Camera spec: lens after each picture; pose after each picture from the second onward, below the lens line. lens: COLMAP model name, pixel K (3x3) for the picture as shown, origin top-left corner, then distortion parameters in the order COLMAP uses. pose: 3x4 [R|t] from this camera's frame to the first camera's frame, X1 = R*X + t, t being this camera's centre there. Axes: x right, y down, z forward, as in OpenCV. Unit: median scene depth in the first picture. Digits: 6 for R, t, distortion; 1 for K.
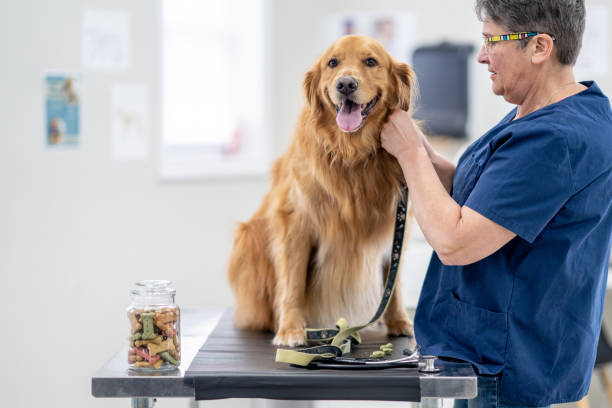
lens RADIAL K [[1853.7, 0, 306.0], [0, 1853.7, 204.0], [0, 0, 1]] dist [0.340535, 0.098149]
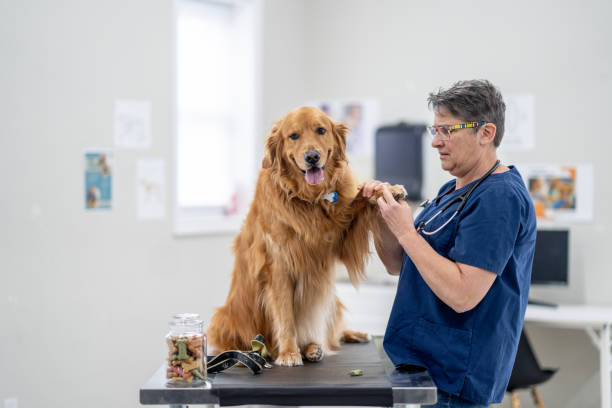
lens RADIAL K [[1565.0, 0, 274.9], [0, 1565.0, 203.9], [0, 0, 1]] dist [0.212885, 0.897785]
pose [[0.999990, -0.004196, -0.001800, -0.017715], [0.004136, 0.999485, -0.031835, -0.000655], [0.001933, 0.031827, 0.999492, -0.094872]]
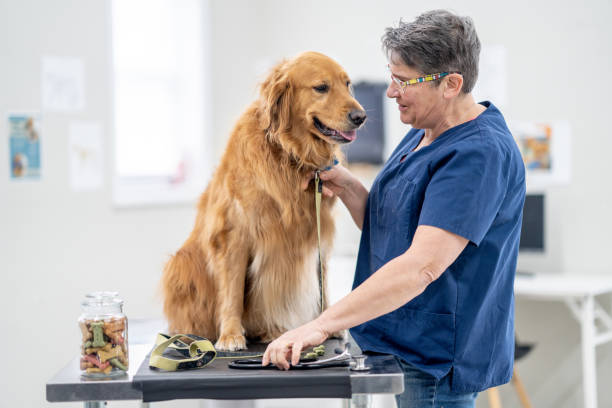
lens RADIAL K [[1565.0, 0, 274.9], [0, 1565.0, 203.9], [0, 0, 1]] dist [0.212885, 0.897785]
pose [[0.999541, -0.023231, 0.019429, 0.001736], [0.023571, 0.999569, -0.017489, 0.008033], [-0.019015, 0.017939, 0.999658, 0.084741]]
